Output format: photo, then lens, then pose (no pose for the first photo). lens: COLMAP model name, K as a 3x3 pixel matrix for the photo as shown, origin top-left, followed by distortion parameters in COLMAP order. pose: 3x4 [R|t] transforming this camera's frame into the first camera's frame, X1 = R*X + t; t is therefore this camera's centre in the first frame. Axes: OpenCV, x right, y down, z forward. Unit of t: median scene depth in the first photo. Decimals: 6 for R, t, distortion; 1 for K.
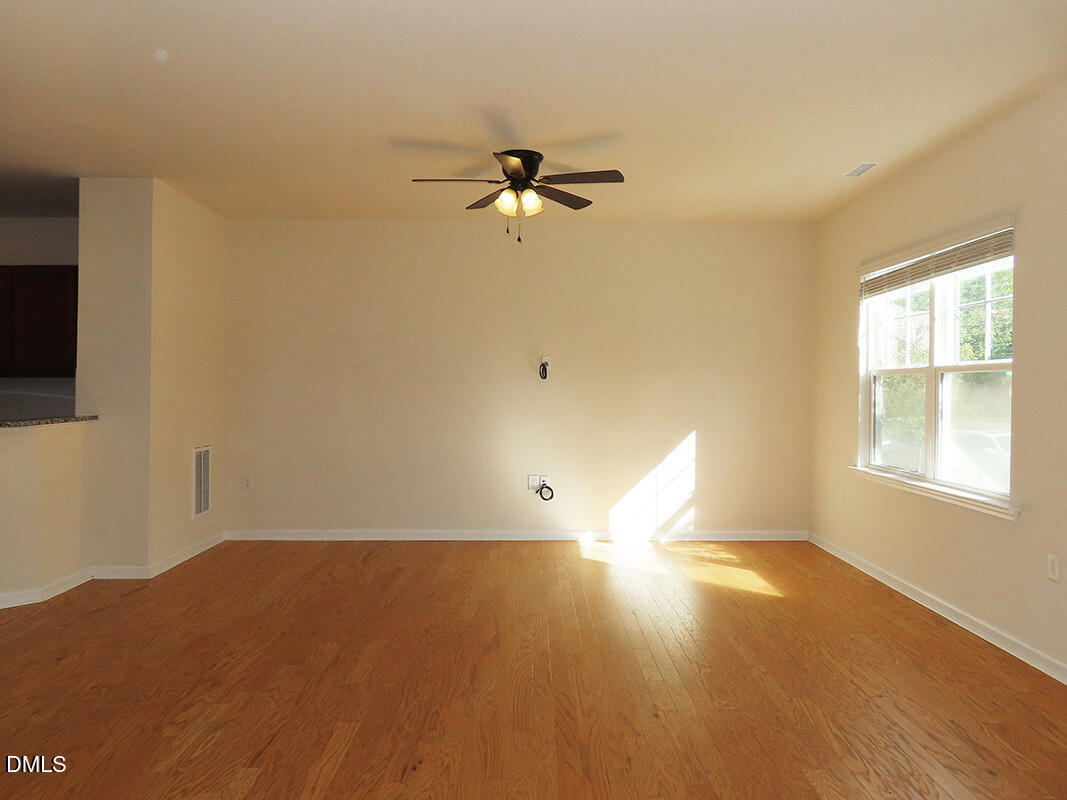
lens RADIAL K [[778.3, 0, 564.2], [0, 778.3, 402.8], [0, 0, 1]] dist [-0.018293, -0.000039]
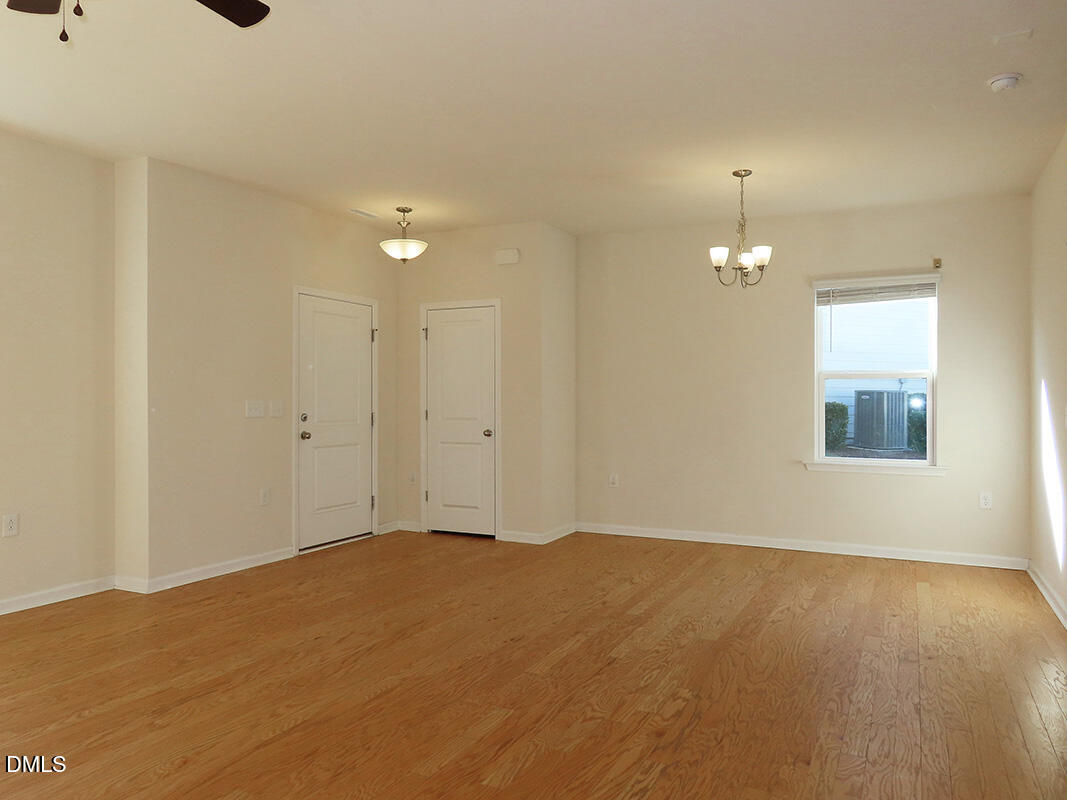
lens RADIAL K [[766.3, 0, 533.5], [0, 766.3, 400.0], [0, 0, 1]] dist [0.002826, -0.002688]
pose [[-0.878780, -0.006310, 0.477186, -0.681662], [0.004712, 0.999749, 0.021898, -0.009597], [-0.477204, 0.021492, -0.878529, 1.664889]]
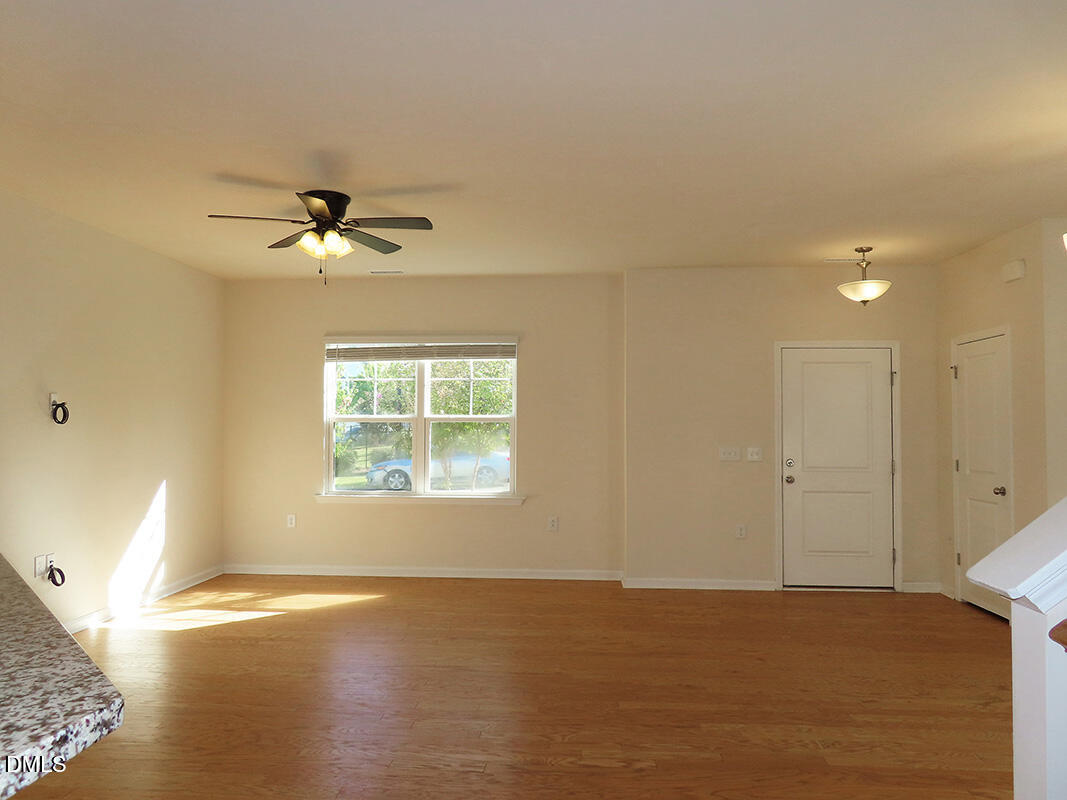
lens RADIAL K [[766.3, 0, 533.5], [0, 766.3, 400.0], [0, 0, 1]] dist [0.002826, -0.002688]
pose [[0.101166, 0.030297, 0.994408, -1.299269], [0.020125, 0.999269, -0.032493, -0.037247], [-0.994666, 0.023300, 0.100483, 0.843181]]
